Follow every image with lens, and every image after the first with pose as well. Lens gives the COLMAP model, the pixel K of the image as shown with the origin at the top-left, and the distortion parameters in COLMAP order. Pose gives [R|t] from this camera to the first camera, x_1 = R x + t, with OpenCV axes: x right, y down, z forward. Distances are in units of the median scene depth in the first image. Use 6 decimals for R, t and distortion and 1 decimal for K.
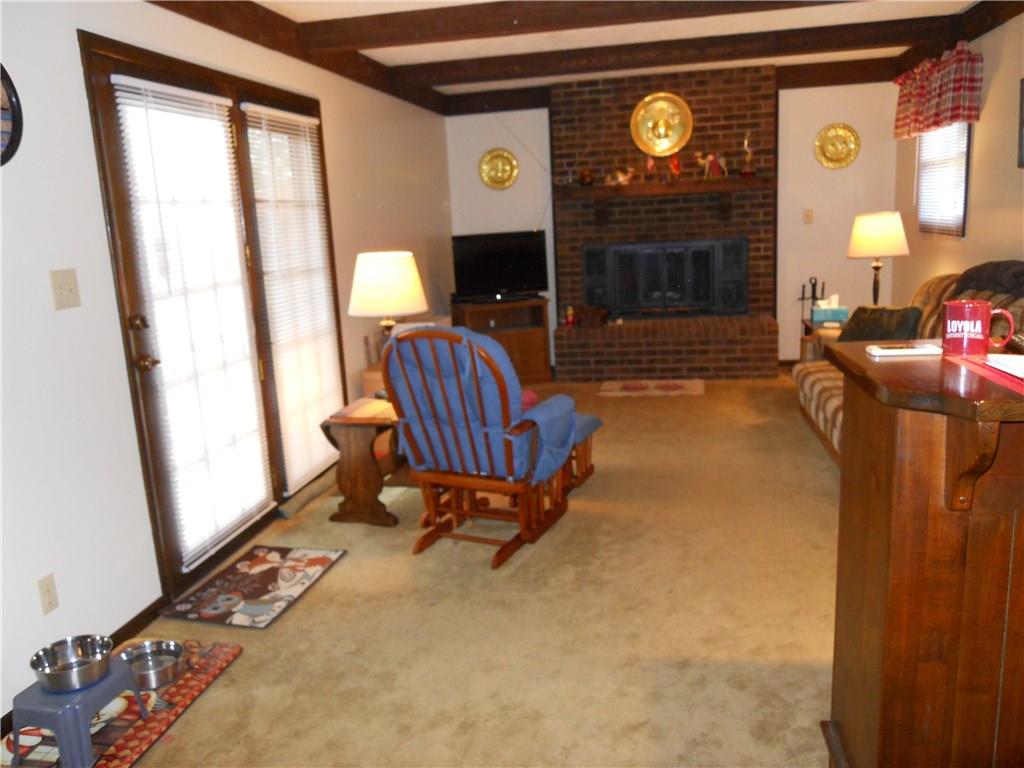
lens RADIAL K [[833.3, 0, 515.6], [0, 833.3, 390.8], [0, 0, 1]] dist [-0.043631, 0.014058]
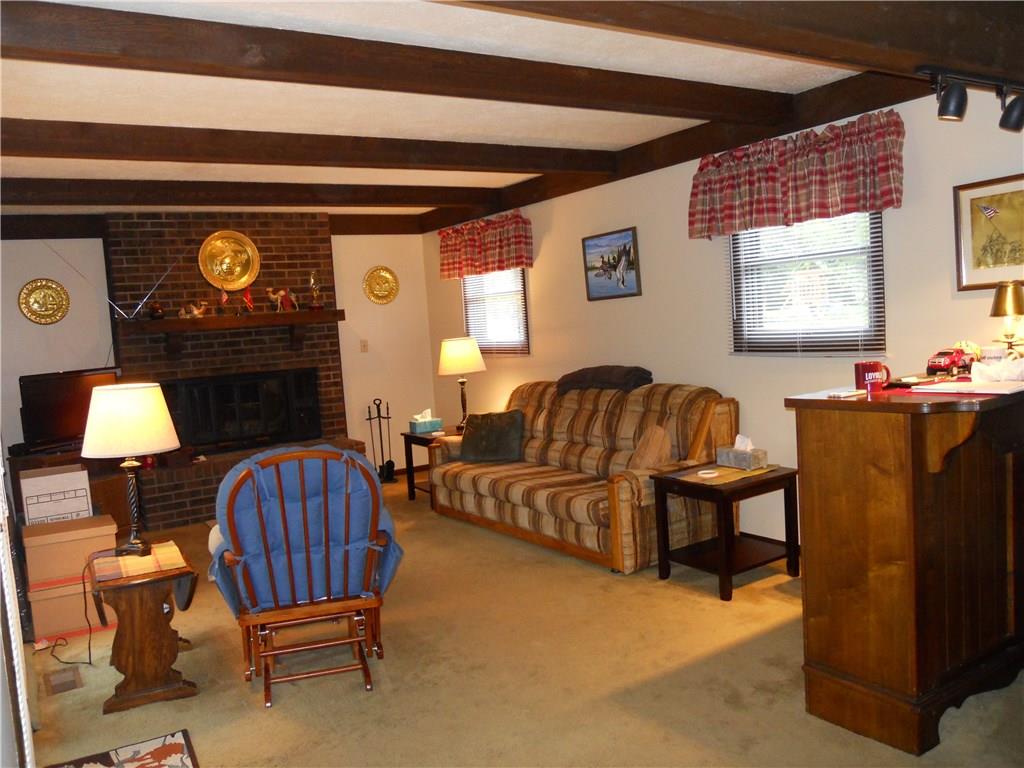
lens RADIAL K [[833.3, 0, 515.6], [0, 833.3, 390.8], [0, 0, 1]] dist [-0.043631, 0.014058]
pose [[0.724270, -0.053165, 0.687464, -0.280584], [0.169762, 0.980082, -0.103056, 0.000081], [-0.668292, 0.191345, 0.718869, 0.065055]]
